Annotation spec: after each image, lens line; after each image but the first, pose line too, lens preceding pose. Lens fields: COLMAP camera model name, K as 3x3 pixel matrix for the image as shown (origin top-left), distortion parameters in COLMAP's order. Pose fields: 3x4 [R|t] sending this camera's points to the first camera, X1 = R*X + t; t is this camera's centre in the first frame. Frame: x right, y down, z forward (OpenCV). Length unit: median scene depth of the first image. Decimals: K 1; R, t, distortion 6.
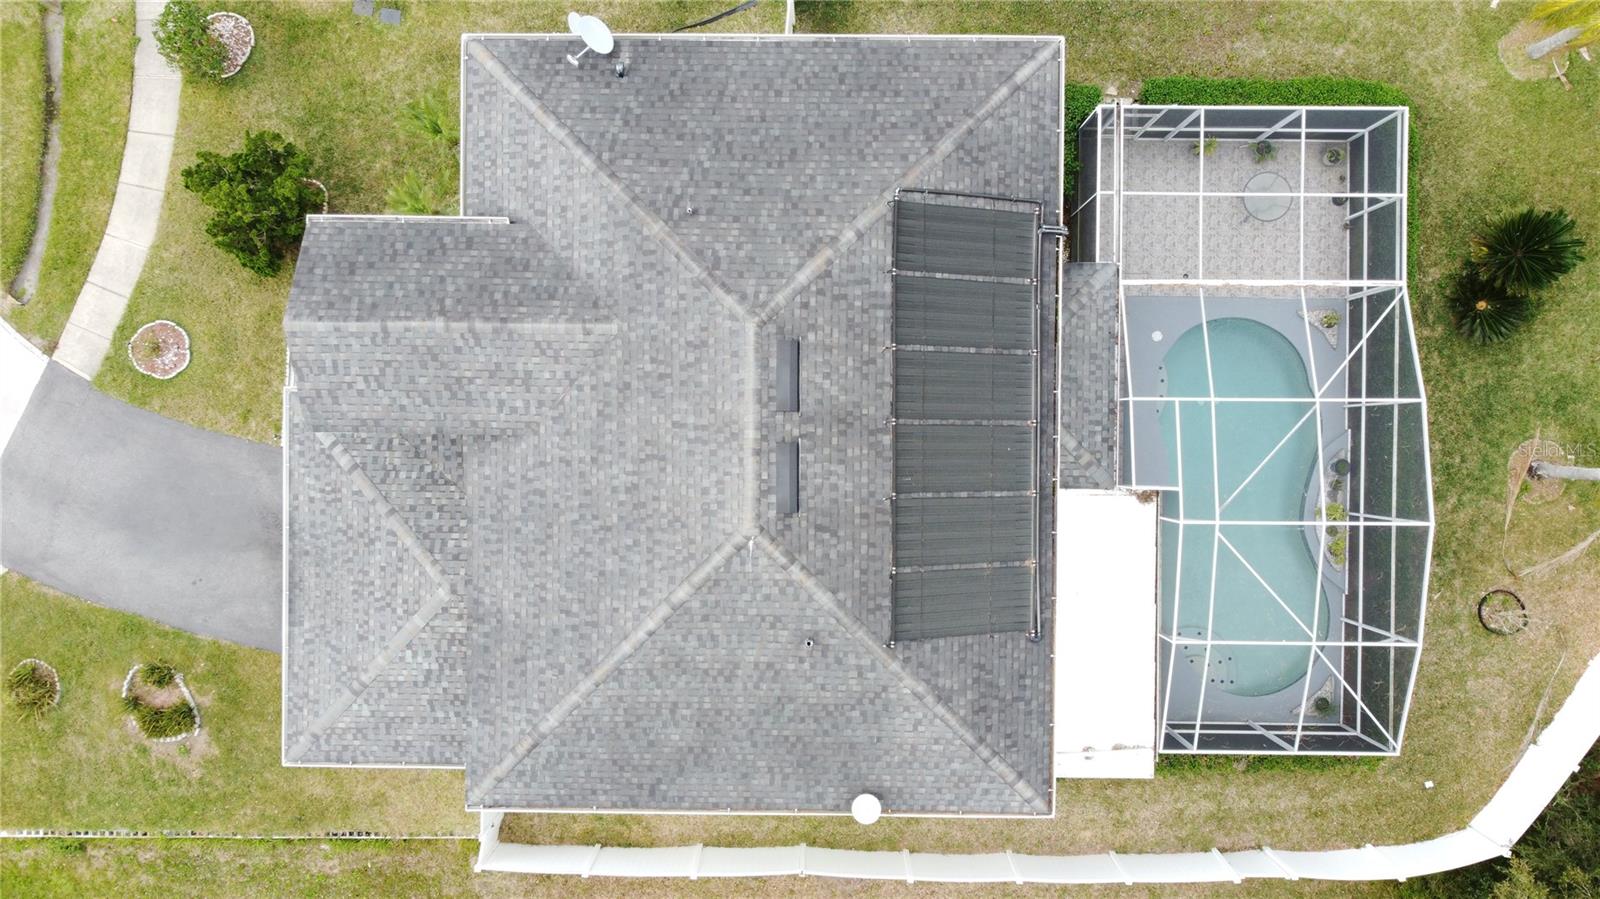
lens RADIAL K [[1208.5, 0, 796.2], [0, 1208.5, 461.6], [0, 0, 1]] dist [-0.008125, -0.000843]
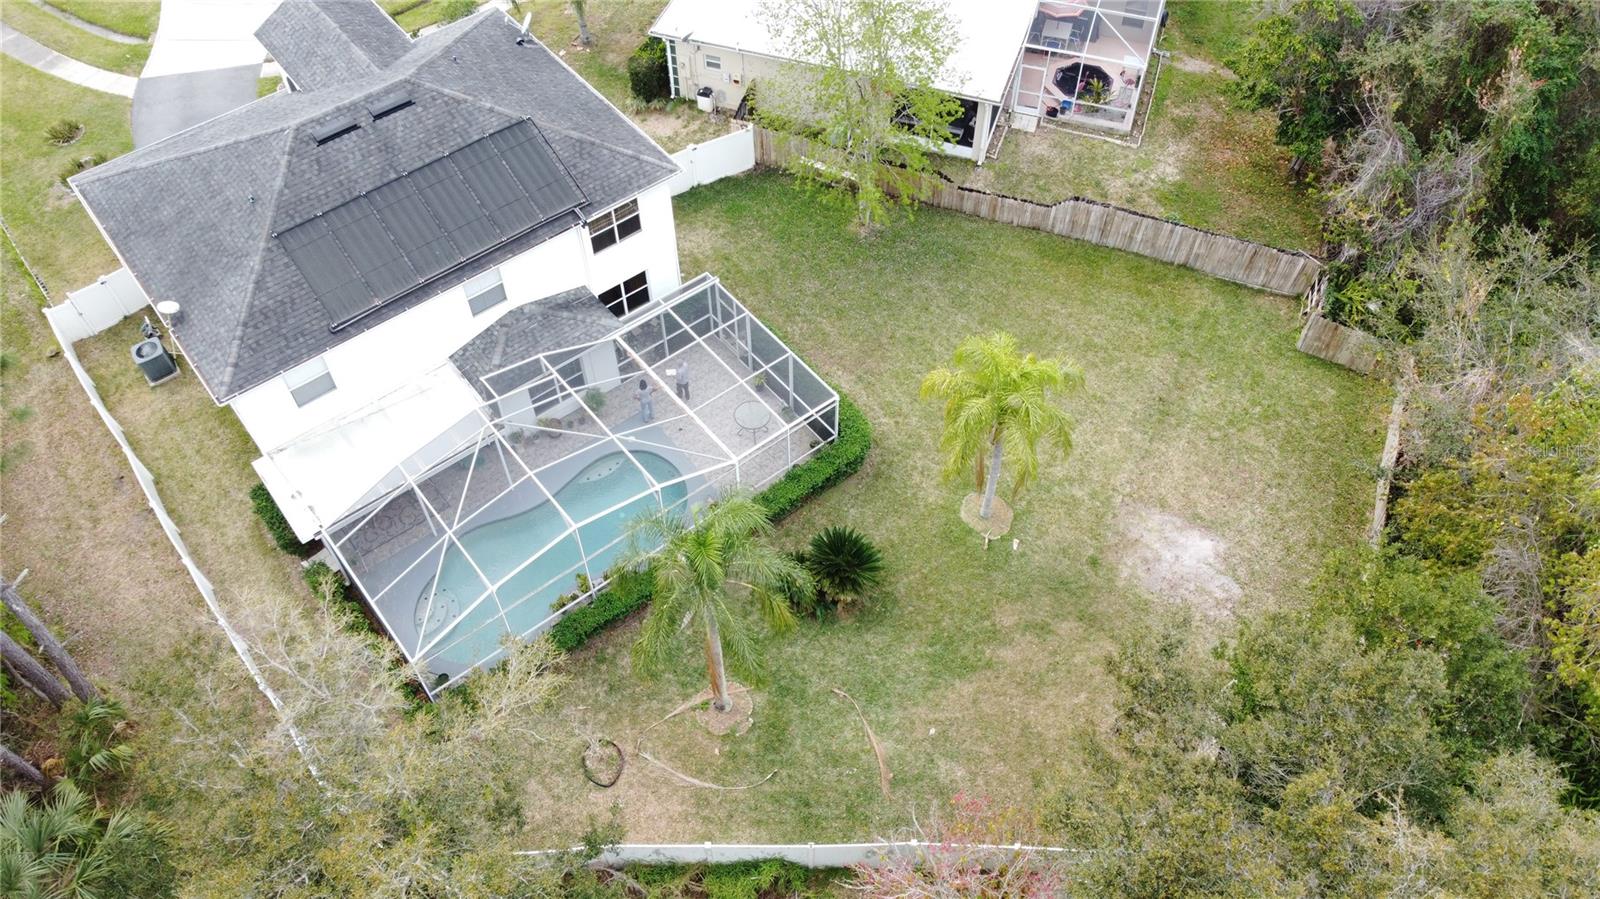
lens RADIAL K [[1208.5, 0, 800.5], [0, 1208.5, 459.6], [0, 0, 1]] dist [-0.008125, -0.000843]
pose [[0.631929, 0.630009, -0.451390, 1.373771], [-0.774715, 0.496991, -0.390918, 0.374819], [-0.021945, 0.596731, 0.802141, -0.069214]]
